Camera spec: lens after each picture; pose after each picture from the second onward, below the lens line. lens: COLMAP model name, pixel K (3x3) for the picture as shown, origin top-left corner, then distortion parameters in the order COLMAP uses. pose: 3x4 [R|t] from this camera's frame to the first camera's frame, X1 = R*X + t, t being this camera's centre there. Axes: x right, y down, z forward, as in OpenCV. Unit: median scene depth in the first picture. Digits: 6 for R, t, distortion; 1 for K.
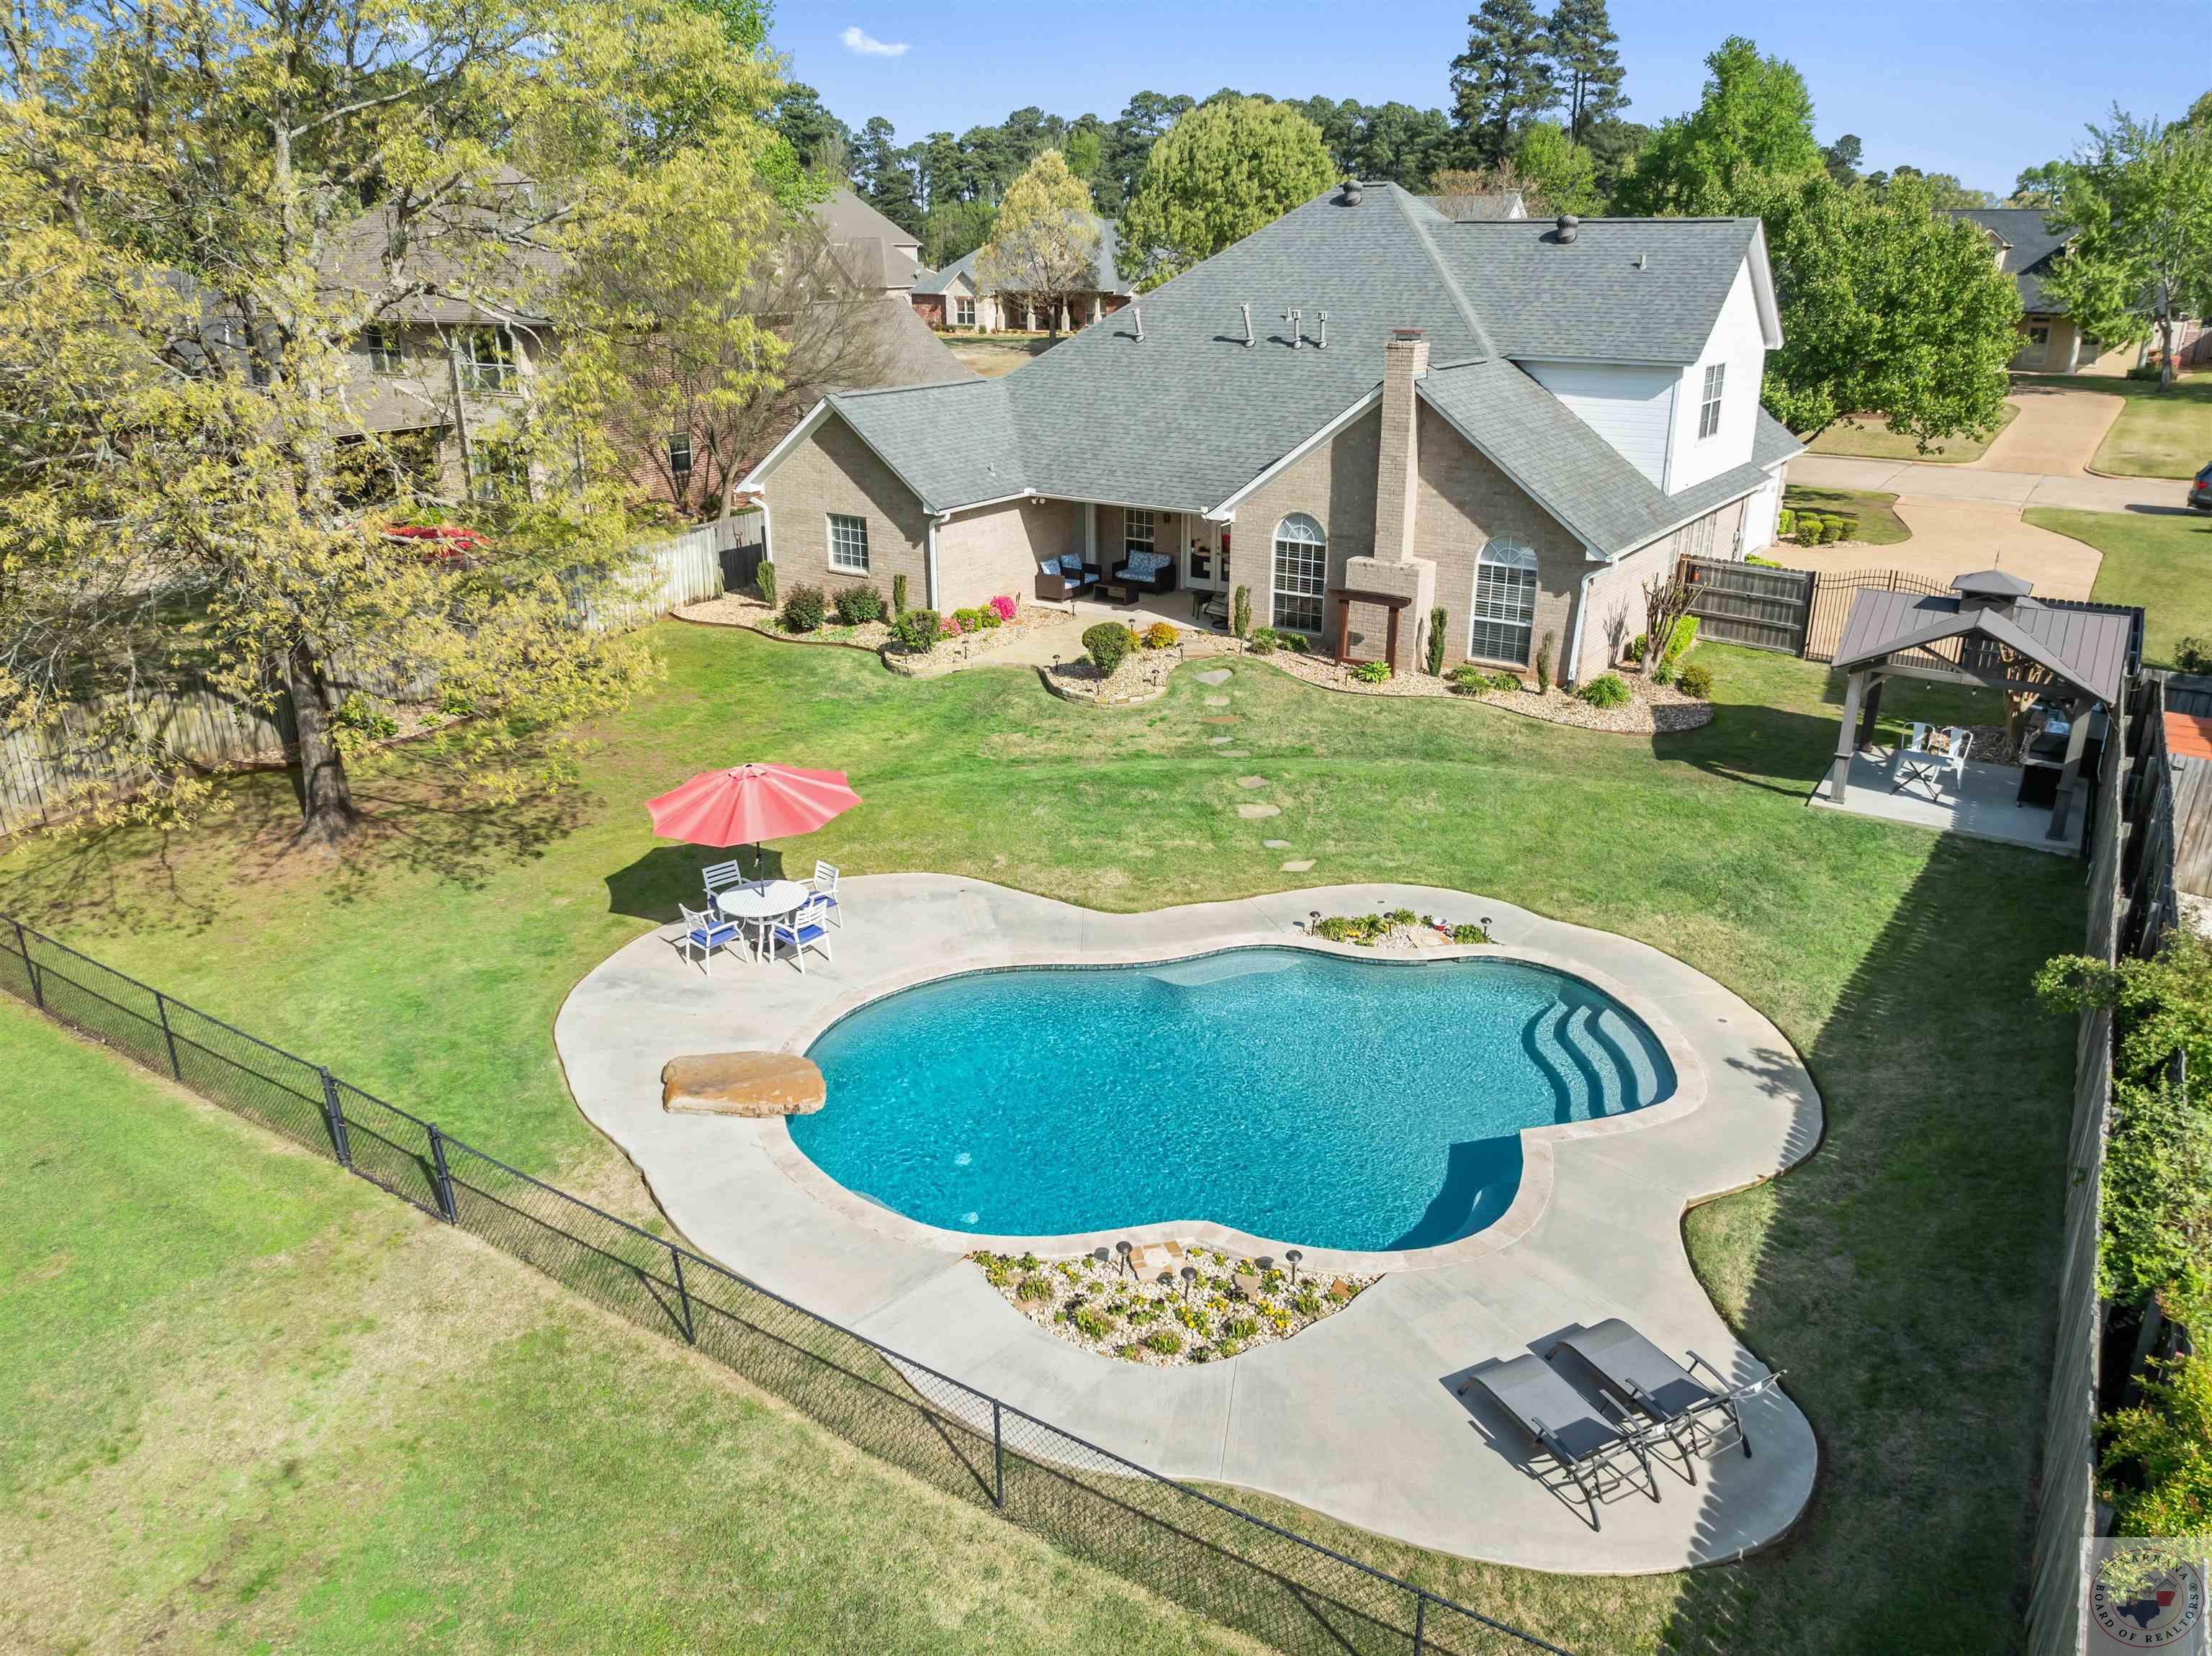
lens RADIAL K [[1578.2, 0, 1111.8], [0, 1578.2, 842.2], [0, 0, 1]] dist [-0.030938, 0.004473]
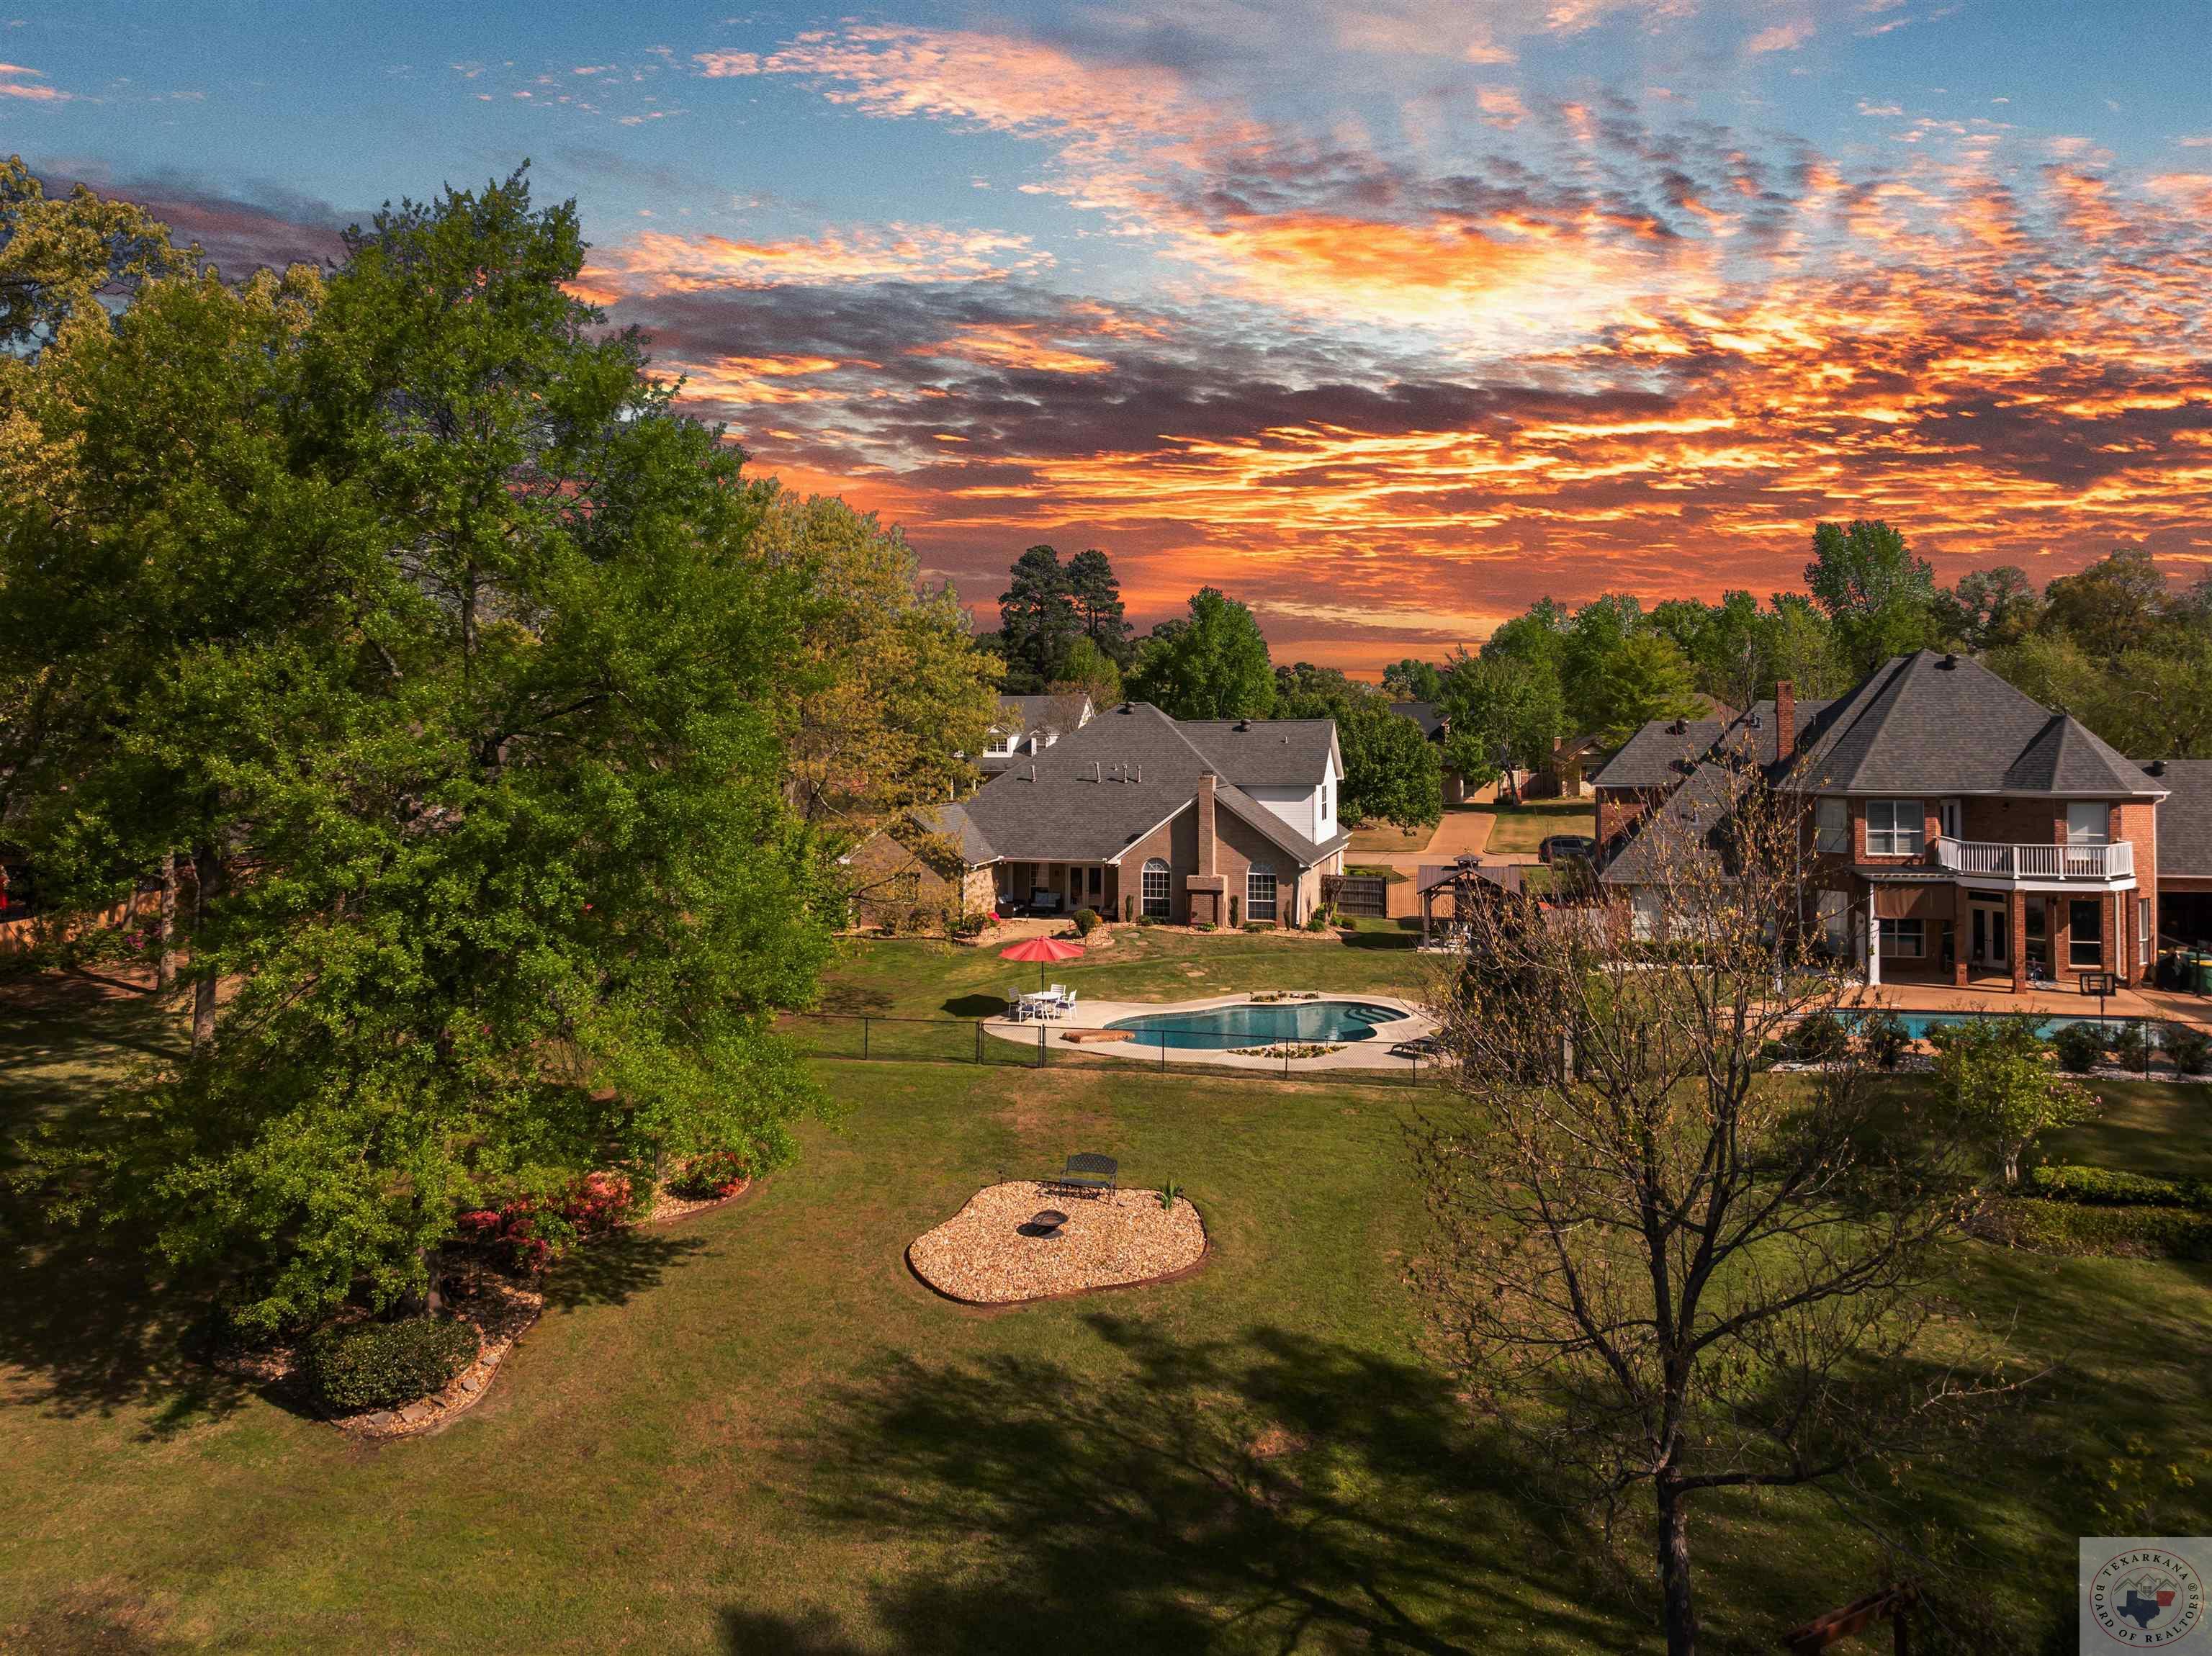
lens RADIAL K [[1578.2, 0, 1111.8], [0, 1578.2, 842.2], [0, 0, 1]] dist [-0.030938, 0.004473]
pose [[0.947135, -0.027754, 0.319633, -0.574698], [0.118025, 0.956533, -0.266674, 0.303180], [-0.298339, 0.290301, 0.909241, -0.828758]]
